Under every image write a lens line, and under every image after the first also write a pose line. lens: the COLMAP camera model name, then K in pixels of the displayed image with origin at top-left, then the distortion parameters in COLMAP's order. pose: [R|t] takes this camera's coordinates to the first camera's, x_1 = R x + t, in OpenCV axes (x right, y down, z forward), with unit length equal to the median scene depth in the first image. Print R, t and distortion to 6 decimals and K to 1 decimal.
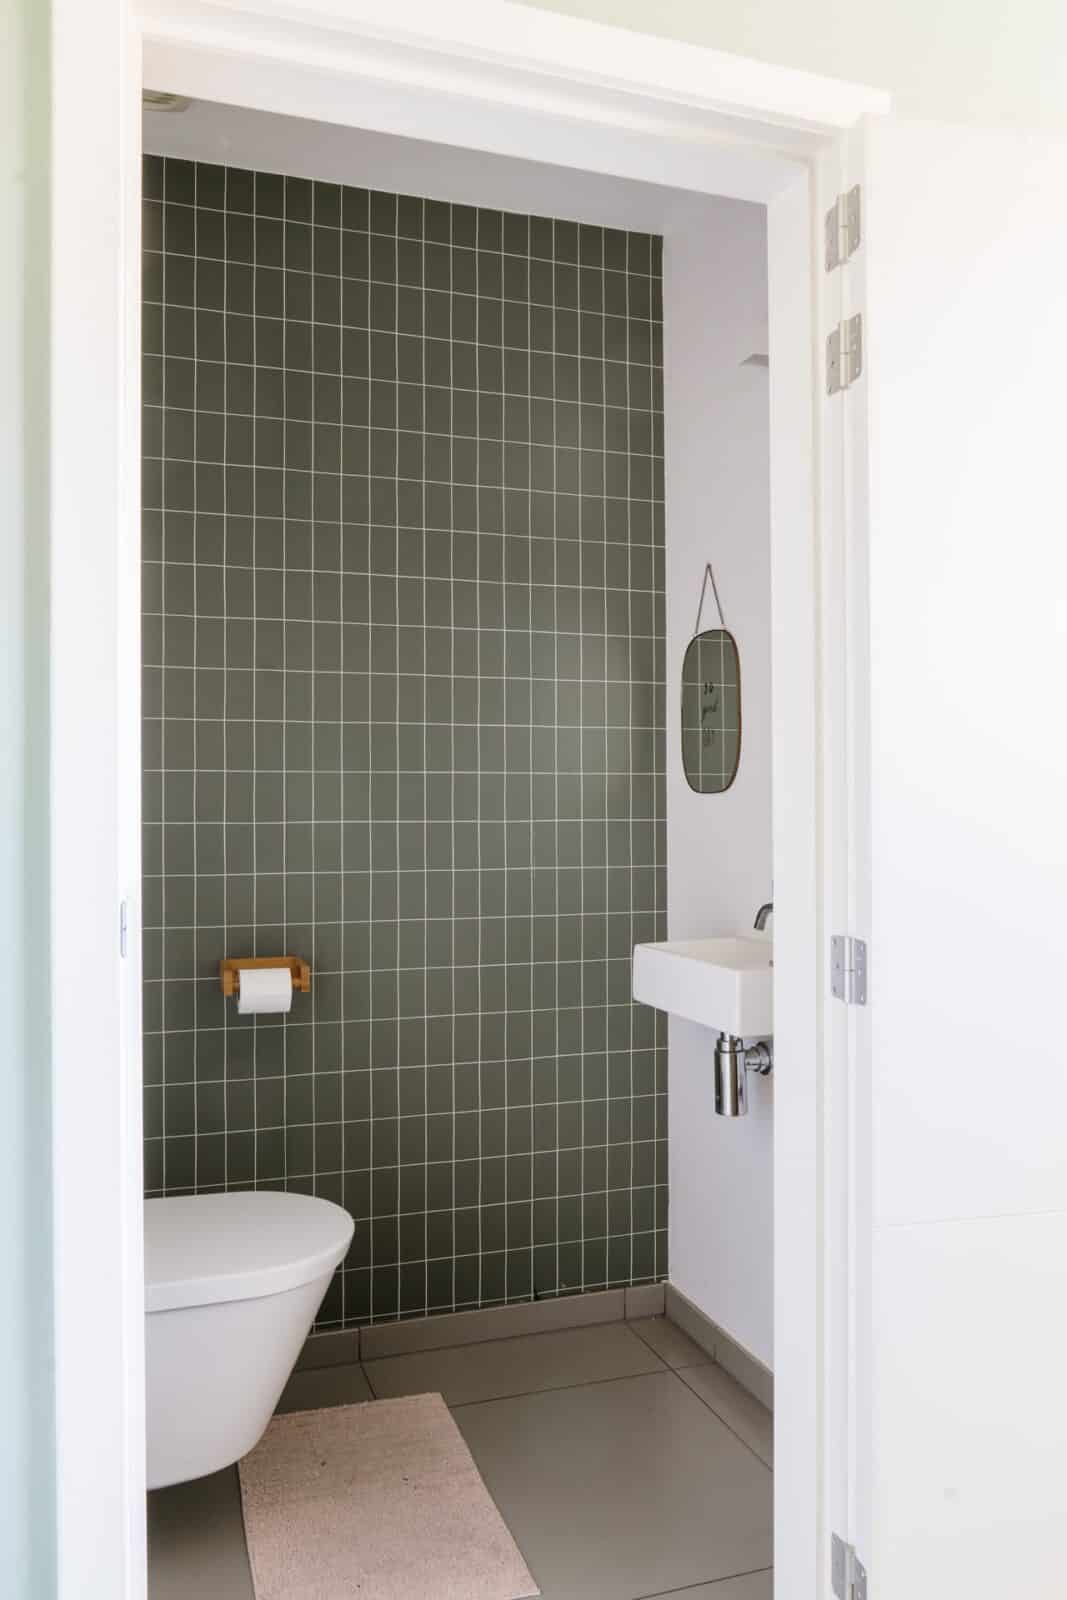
lens RADIAL K [[1125.5, 0, 531.6], [0, 1125.5, 803.4], [0, 0, 1]] dist [-0.002922, -0.002433]
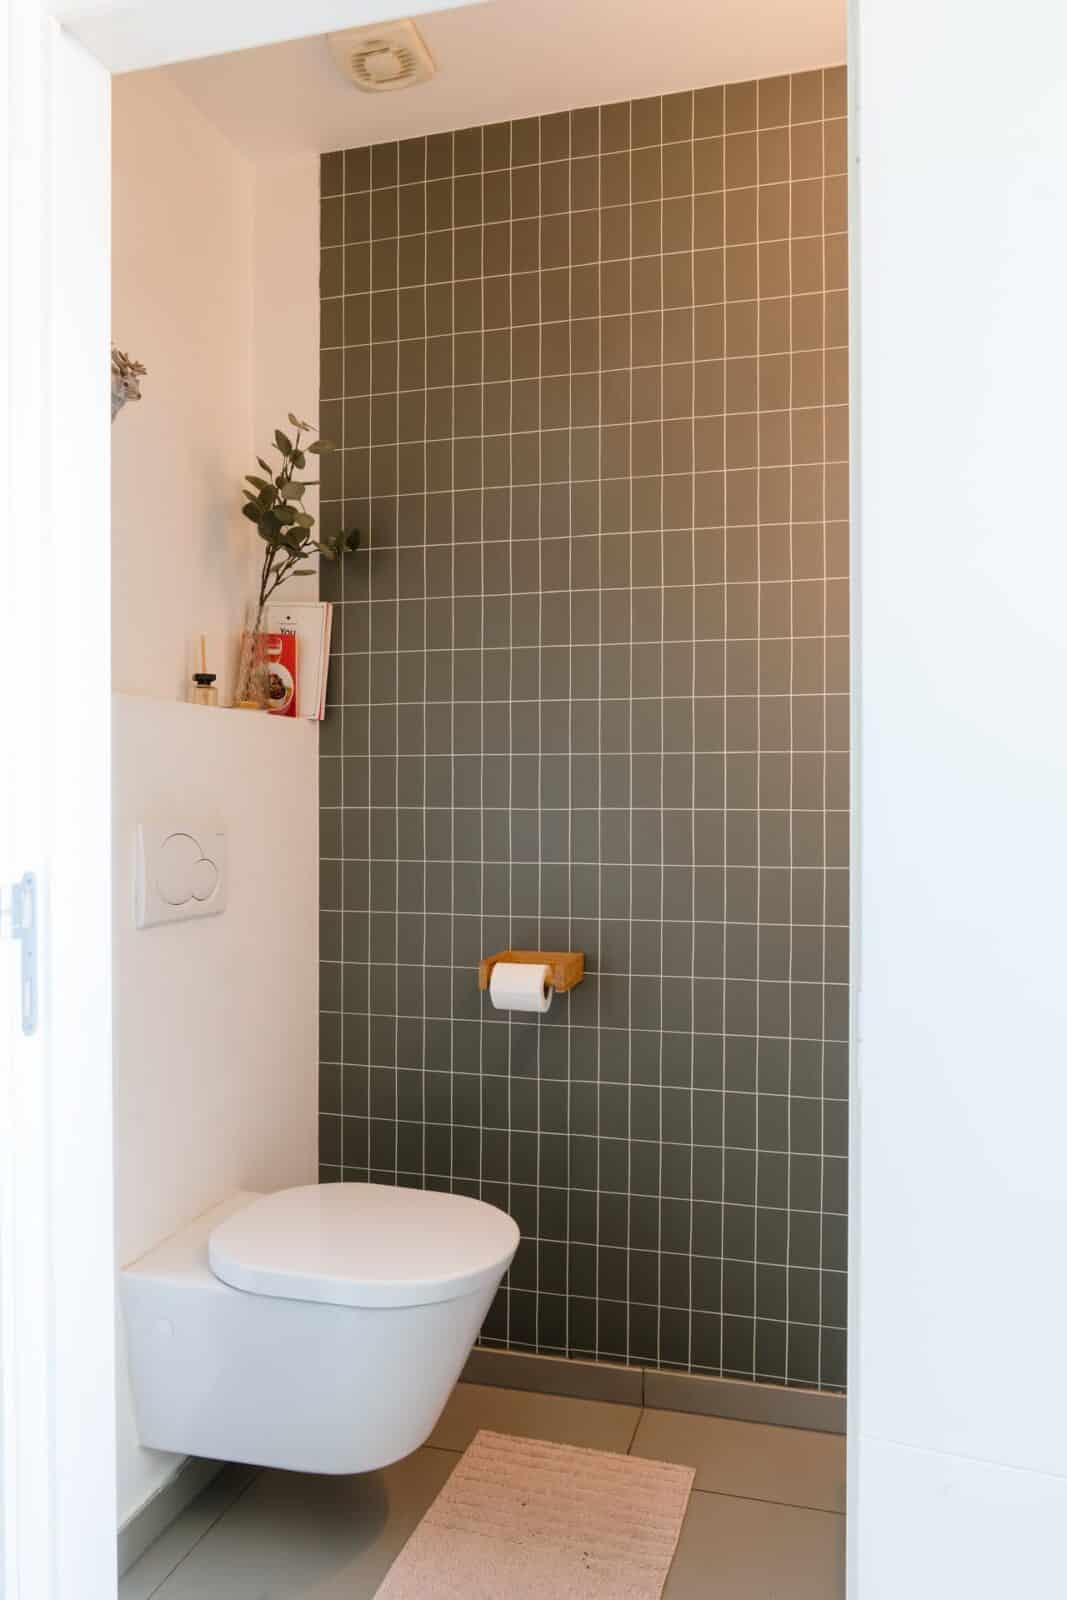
lens RADIAL K [[1265.8, 0, 533.2], [0, 1265.8, 801.1], [0, 0, 1]] dist [-0.010627, 0.009171]
pose [[0.814465, -0.000364, -0.580212, 0.399852], [0.005015, 0.999967, 0.006413, 0.002613], [0.580191, -0.008133, 0.814440, 0.136089]]
